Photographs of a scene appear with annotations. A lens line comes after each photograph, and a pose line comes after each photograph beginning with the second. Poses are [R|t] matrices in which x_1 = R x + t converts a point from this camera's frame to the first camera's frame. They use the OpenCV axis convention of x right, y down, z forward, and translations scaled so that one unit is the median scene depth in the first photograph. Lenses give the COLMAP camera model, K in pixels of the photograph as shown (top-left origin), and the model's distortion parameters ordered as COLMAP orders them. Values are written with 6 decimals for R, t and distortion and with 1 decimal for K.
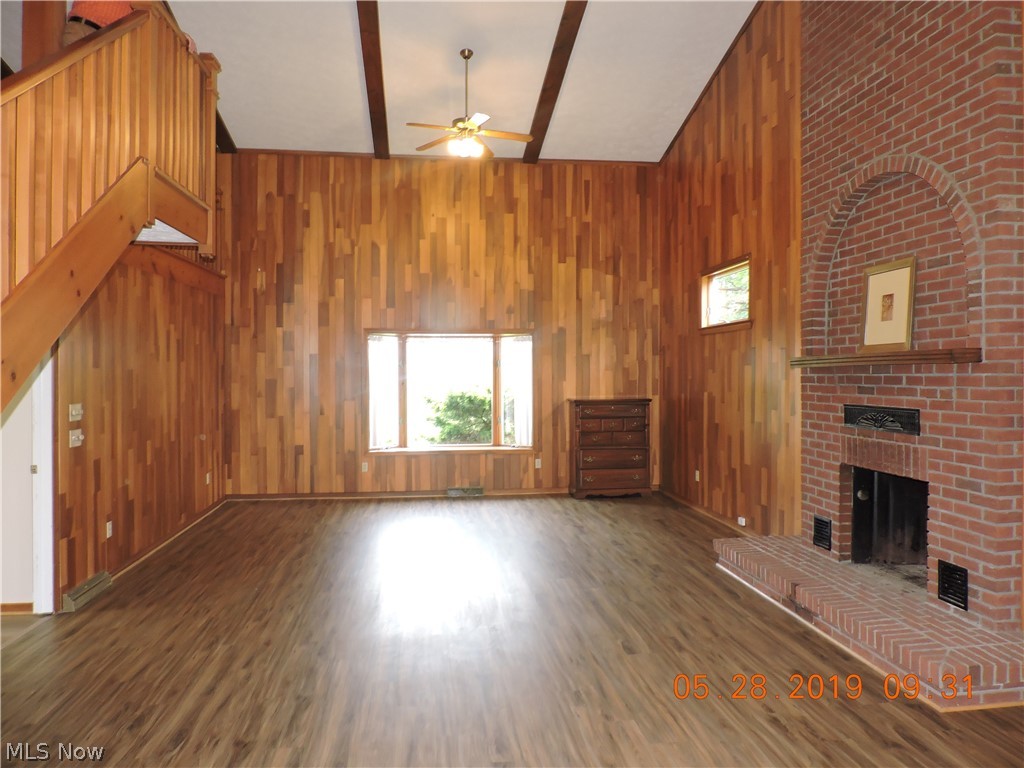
lens RADIAL K [[727.4, 0, 511.8], [0, 727.4, 379.9], [0, 0, 1]] dist [-0.028765, -0.002729]
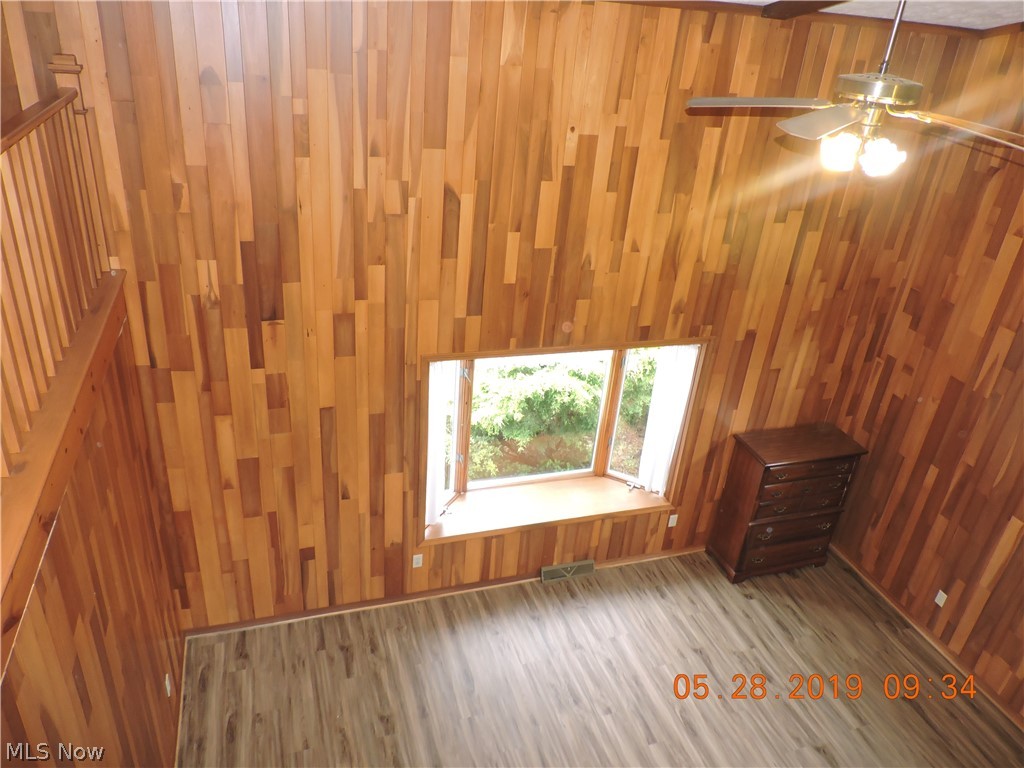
lens RADIAL K [[727.4, 0, 511.9], [0, 727.4, 381.9], [0, 0, 1]] dist [-0.028765, -0.002729]
pose [[0.978377, -0.016877, 0.206138, -0.248612], [-0.078538, 0.891699, 0.445763, -0.289245], [-0.191337, -0.452314, 0.871093, 0.528051]]
